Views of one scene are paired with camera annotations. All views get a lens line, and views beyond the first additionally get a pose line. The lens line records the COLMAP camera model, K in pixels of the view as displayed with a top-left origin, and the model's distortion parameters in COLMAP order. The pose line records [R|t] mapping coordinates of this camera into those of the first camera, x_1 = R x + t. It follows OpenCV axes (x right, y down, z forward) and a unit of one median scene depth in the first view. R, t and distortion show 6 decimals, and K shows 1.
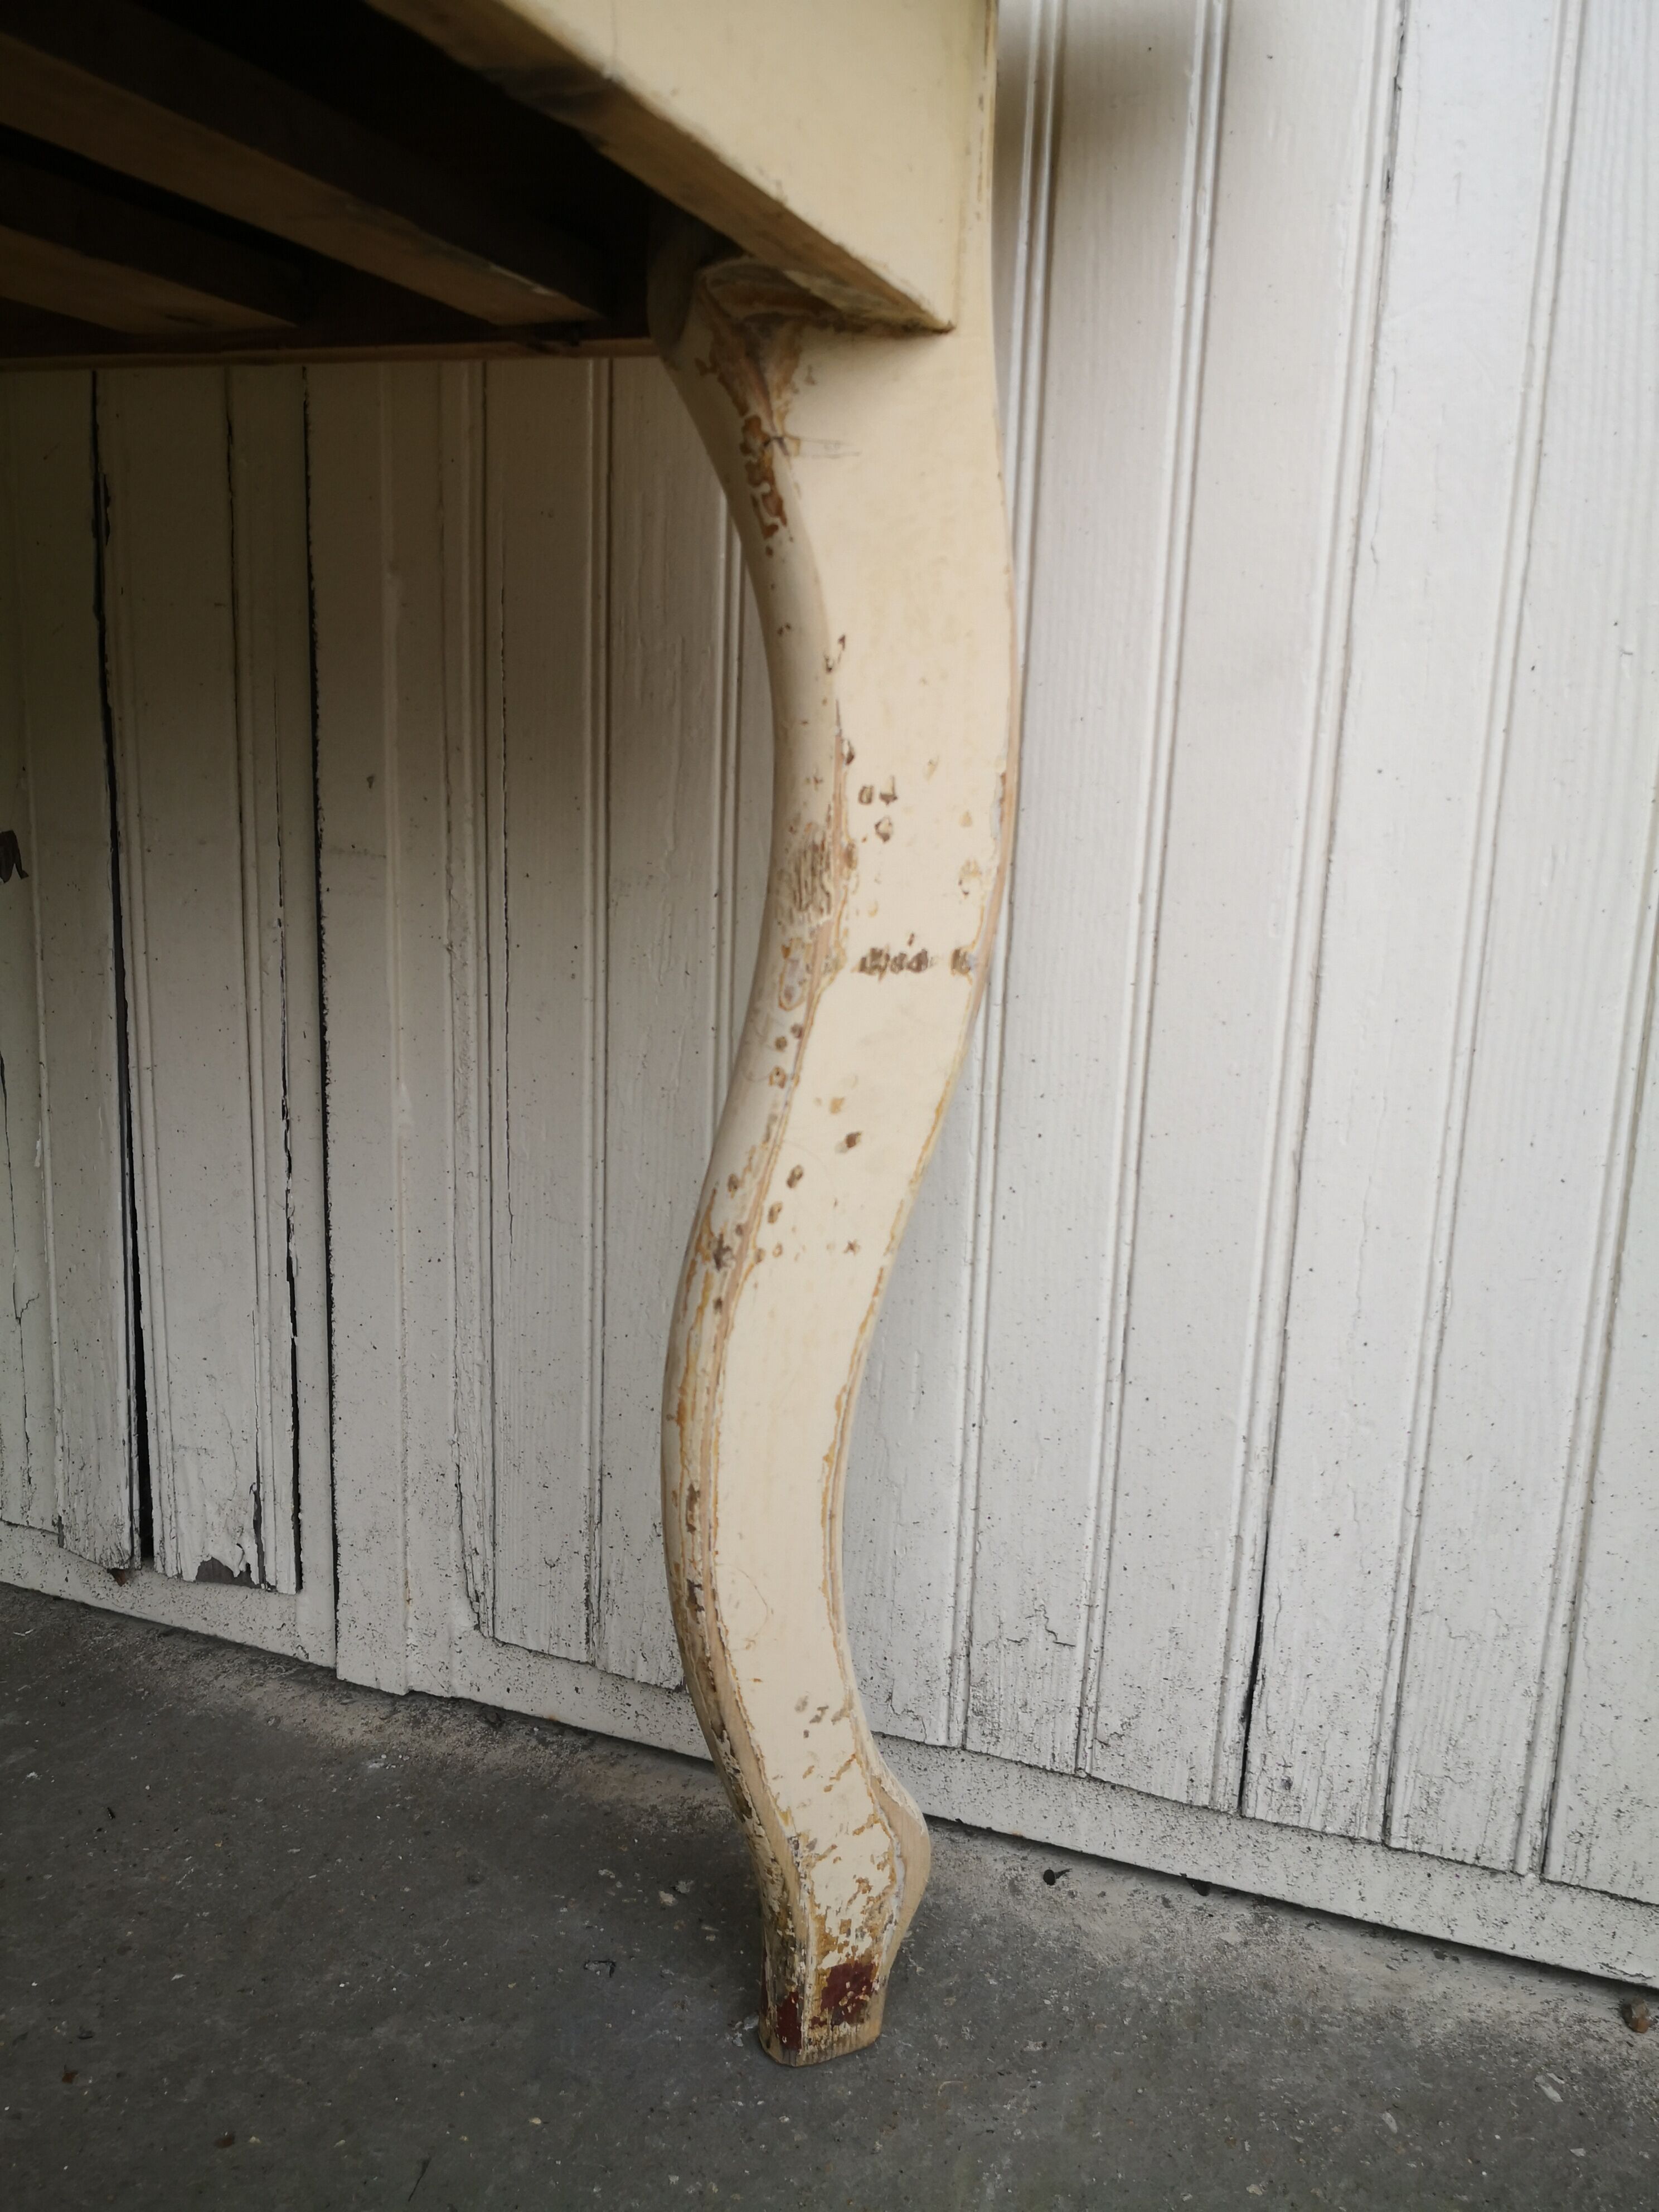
lens RADIAL K [[1773.9, 0, 813.4], [0, 1773.9, 1090.8], [0, 0, 1]] dist [0.033001, -0.067760]
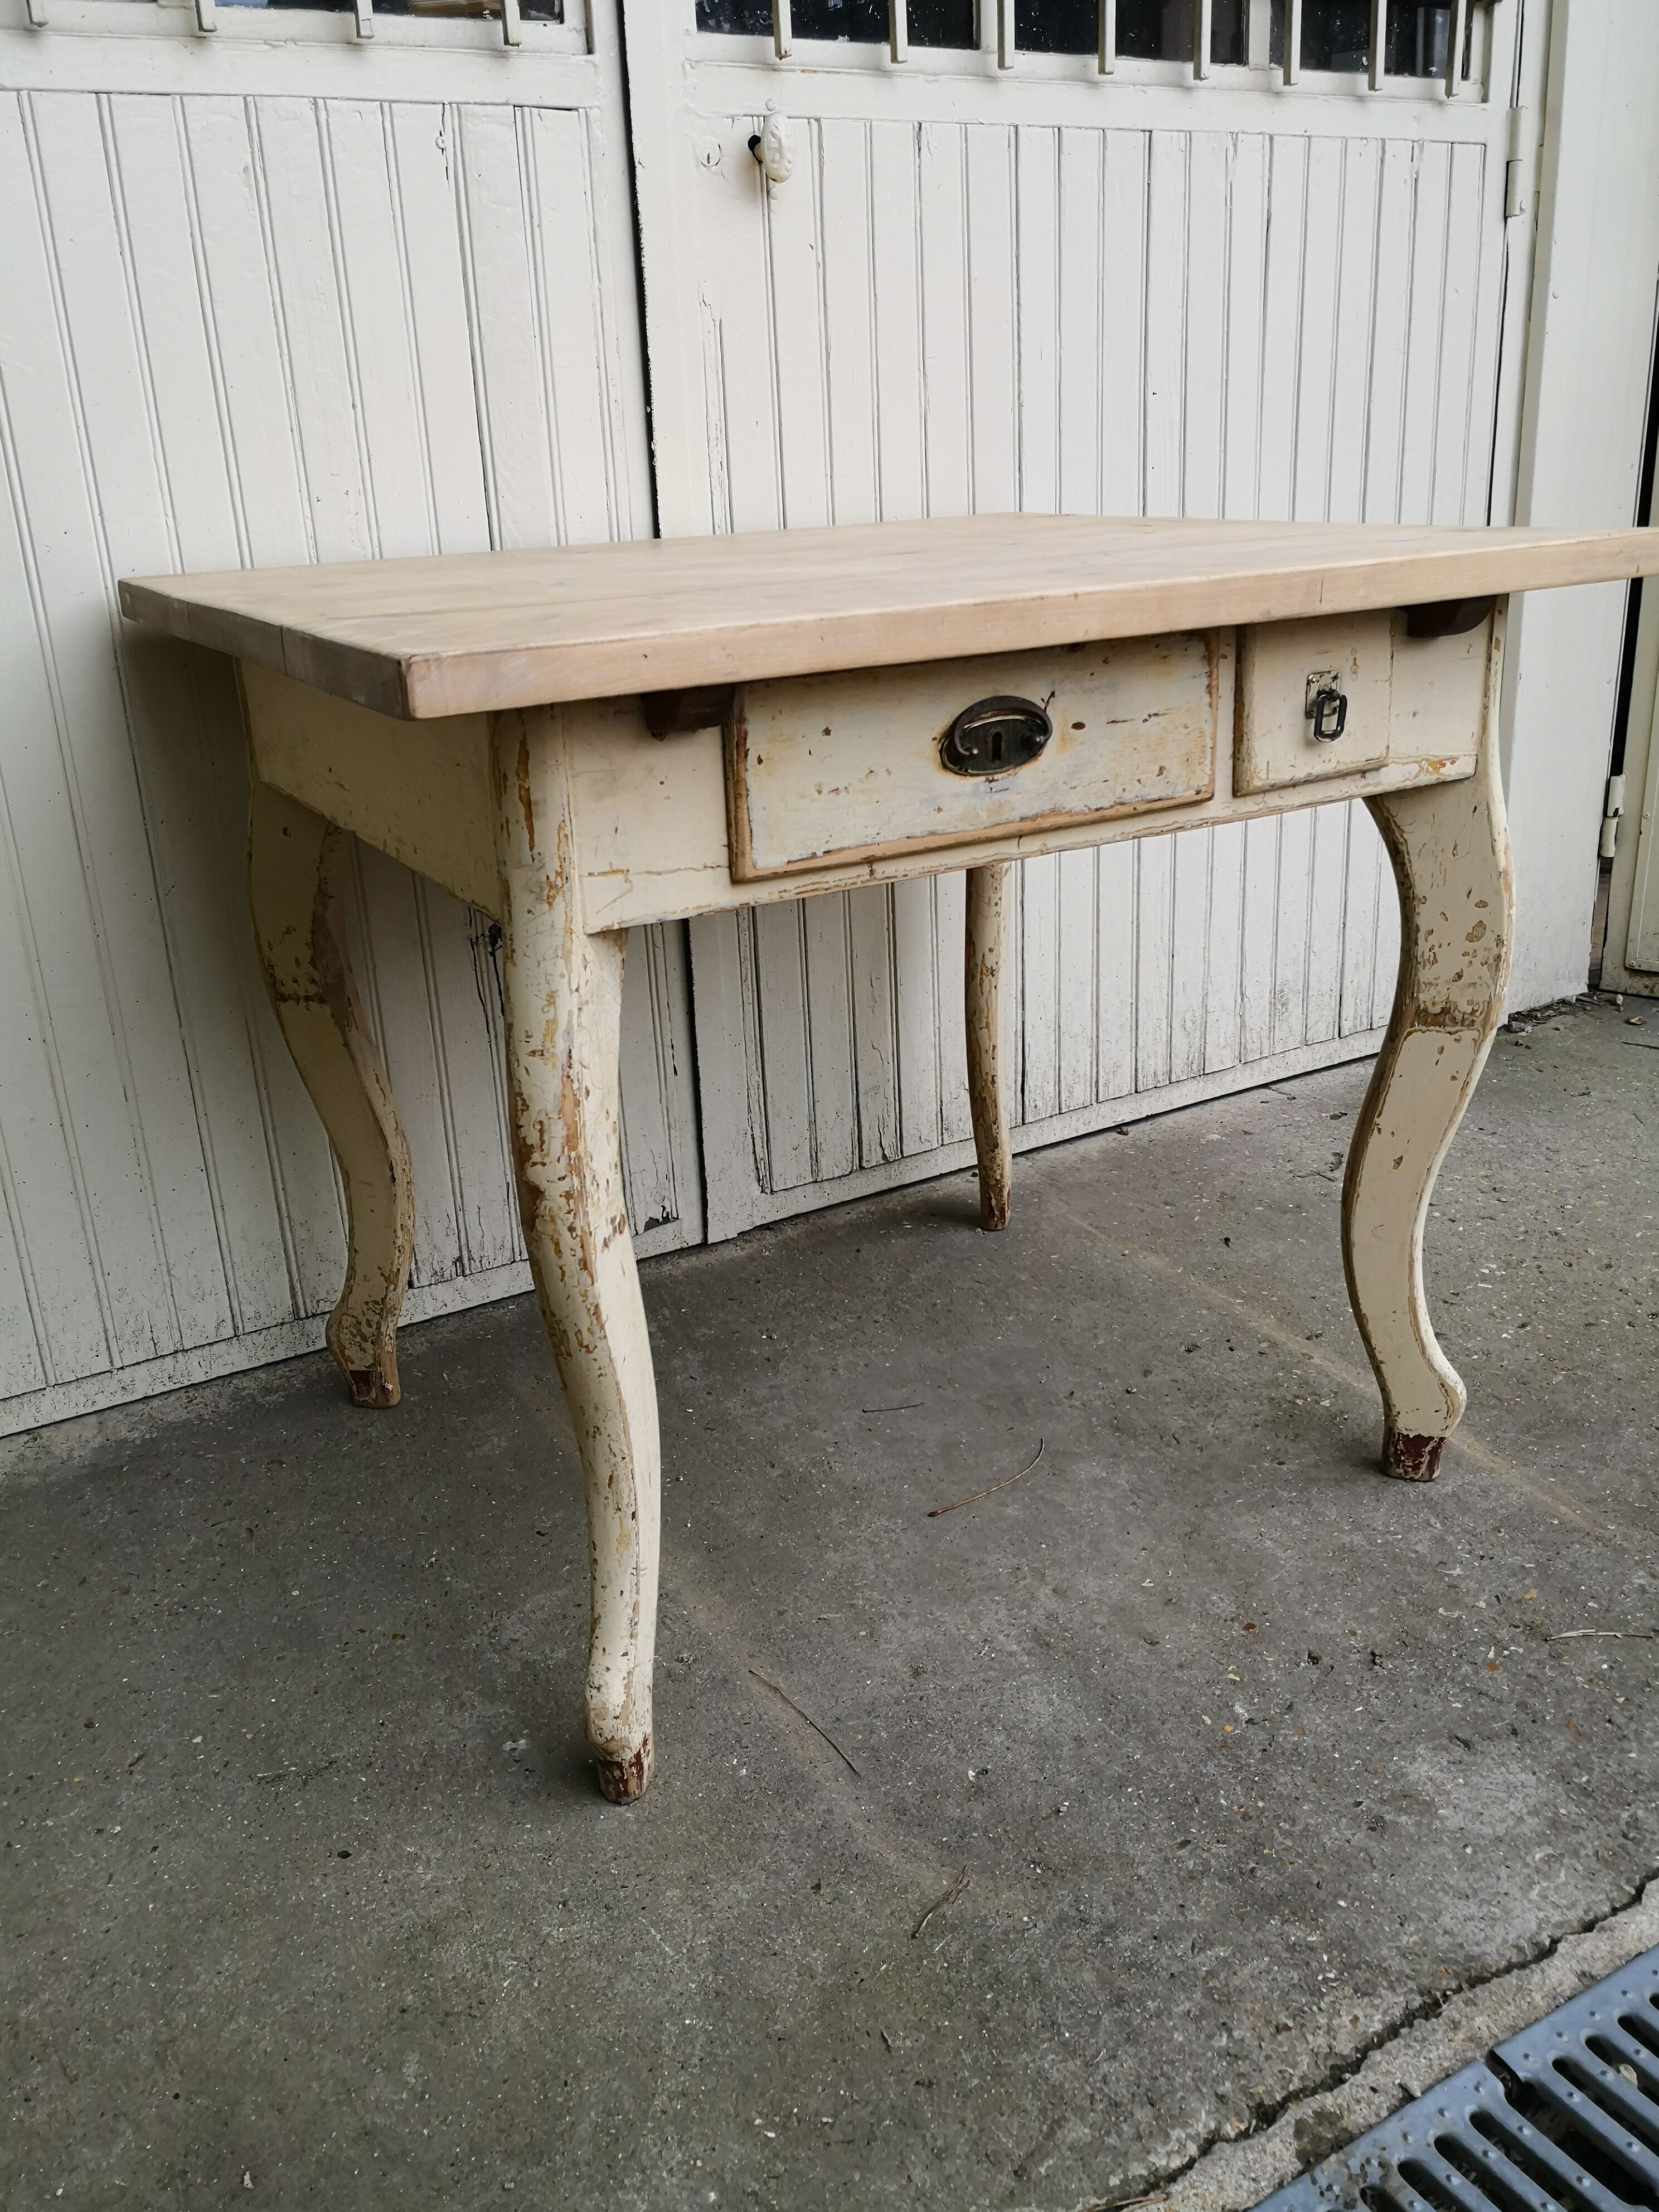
lens RADIAL K [[1766.4, 0, 785.2], [0, 1766.4, 1076.5], [0, 0, 1]] dist [0.026054, -0.041810]
pose [[0.651021, -0.321890, 0.687429, -2.106573], [0.232085, 0.946673, 0.223489, -0.436607], [-0.722709, 0.014046, 0.691010, -0.779149]]
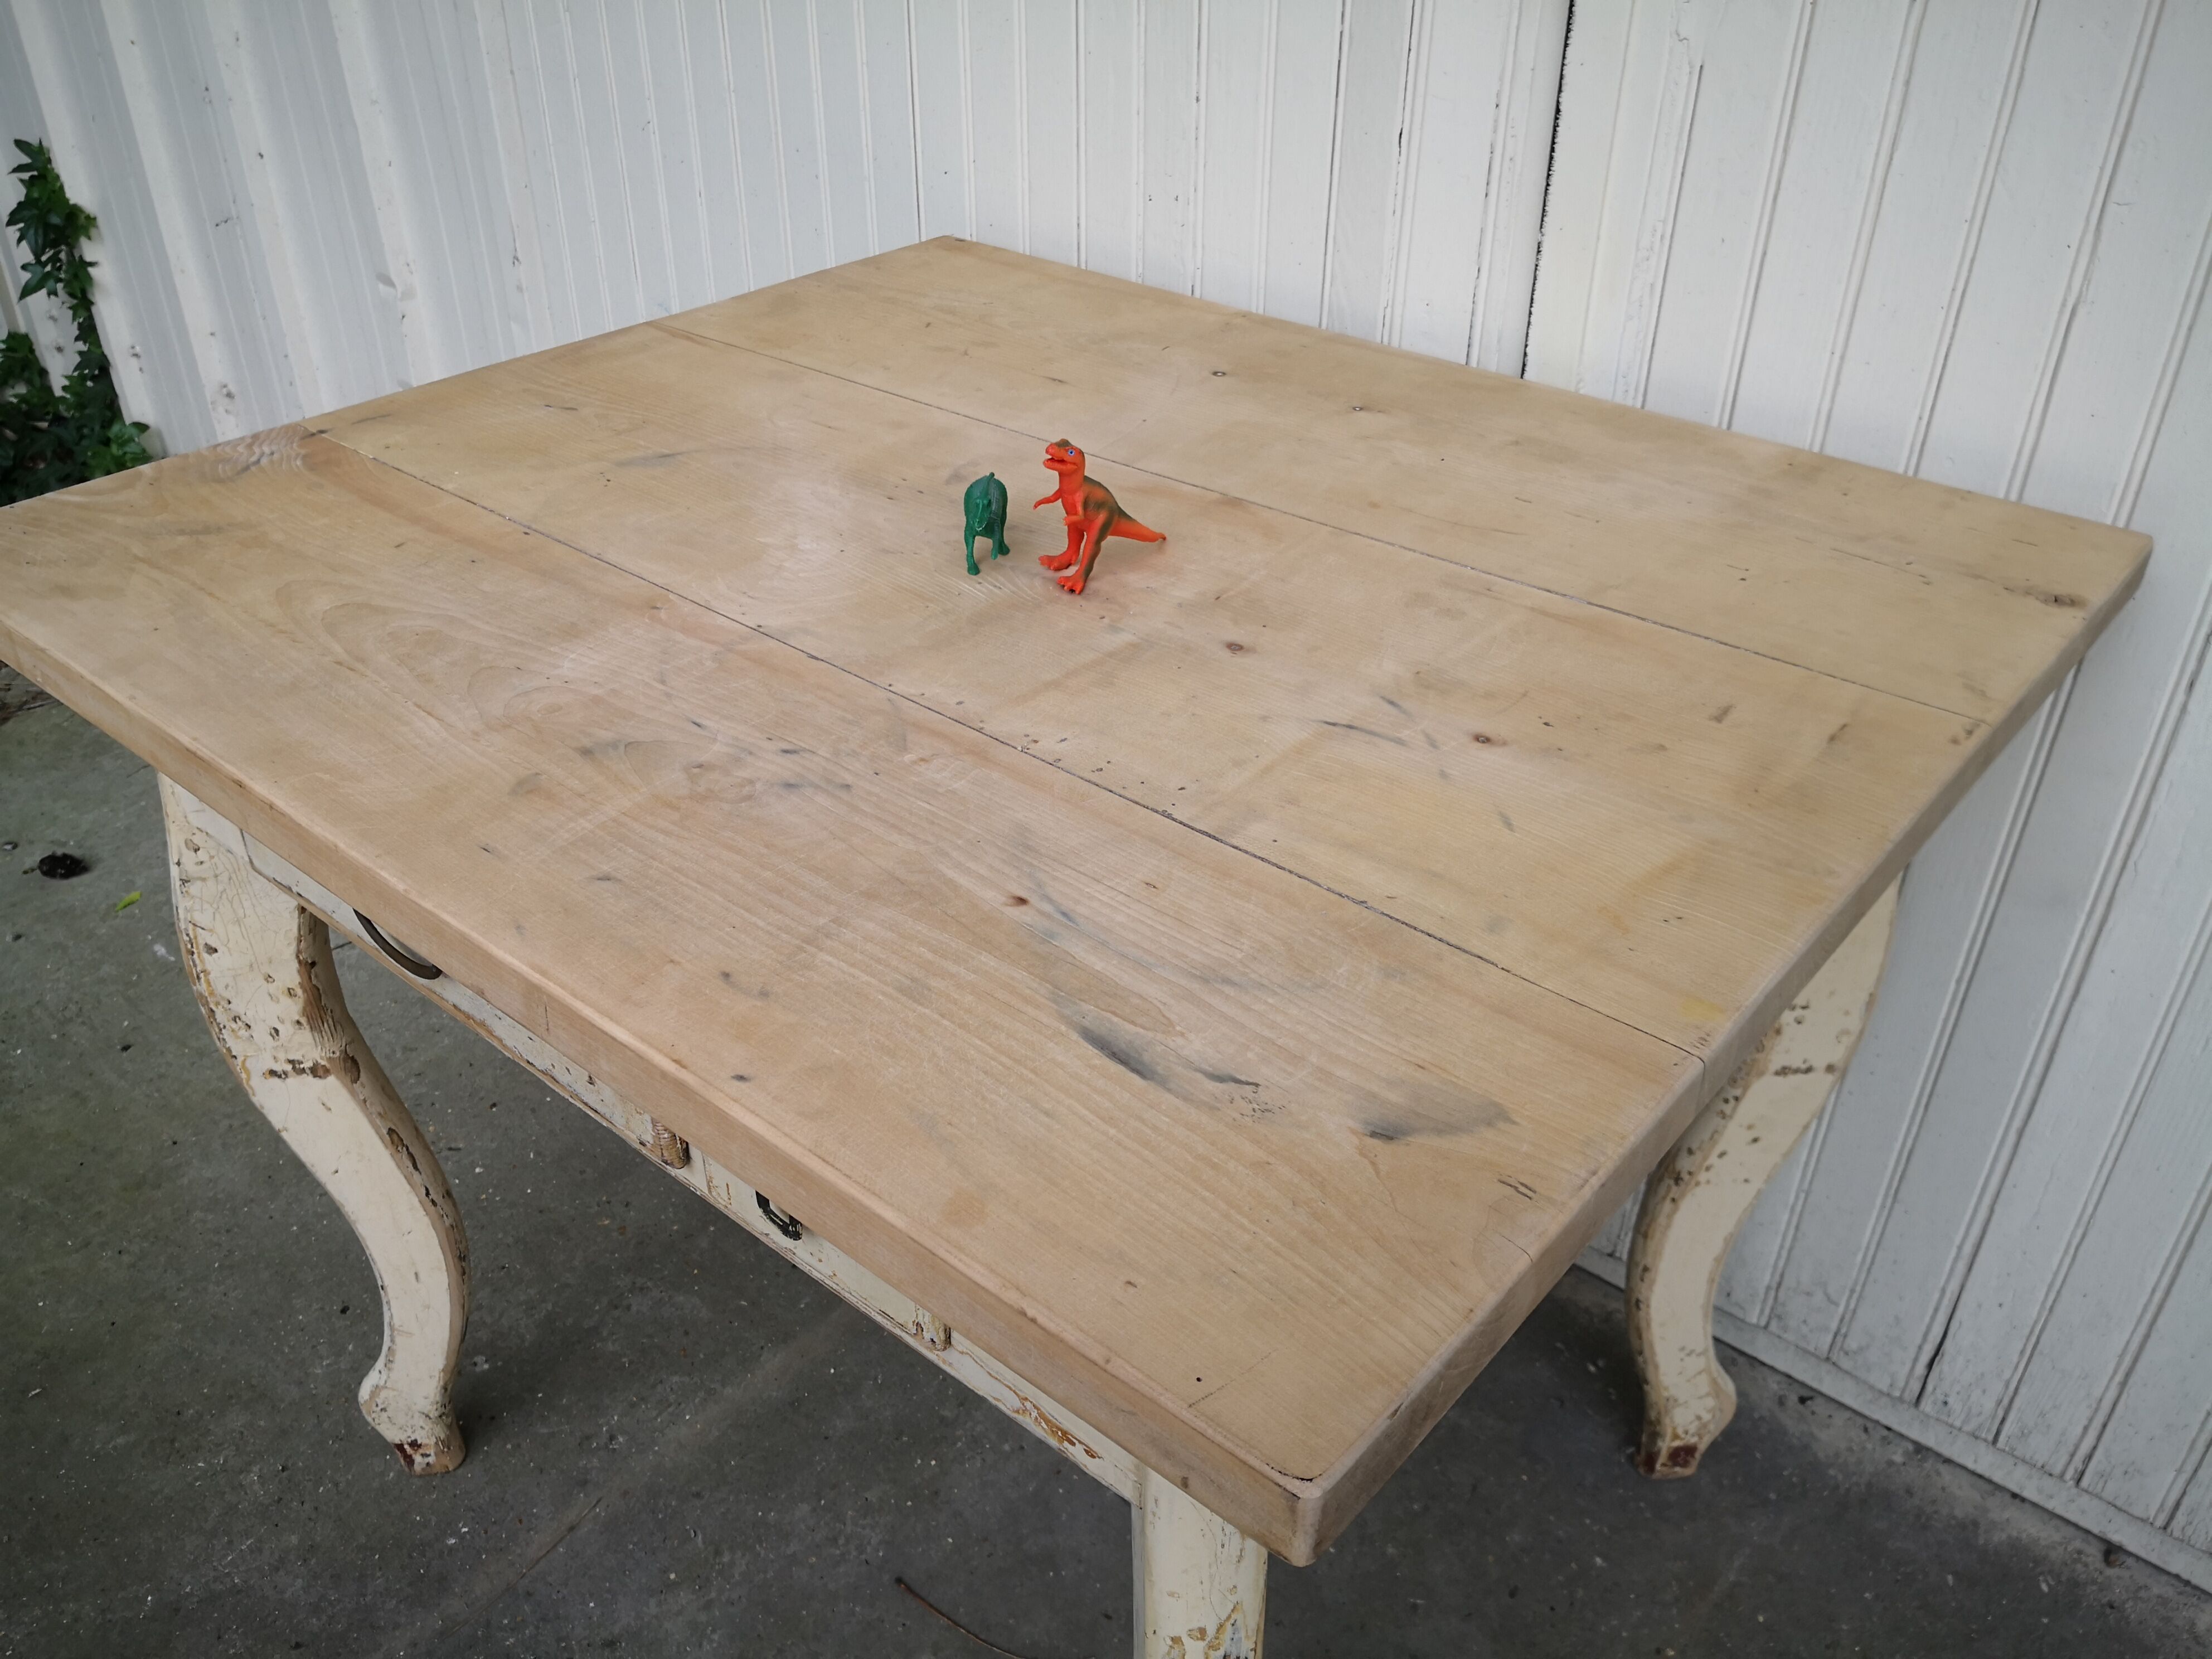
lens RADIAL K [[1754.0, 0, 1132.4], [0, 1754.0, 839.6], [0, 0, 1]] dist [0.018455, -0.043852]
pose [[0.946763, 0.157175, -0.280956, -0.115157], [-0.047922, 0.931802, 0.359788, -0.797433], [0.318345, -0.327170, 0.889728, -0.720838]]
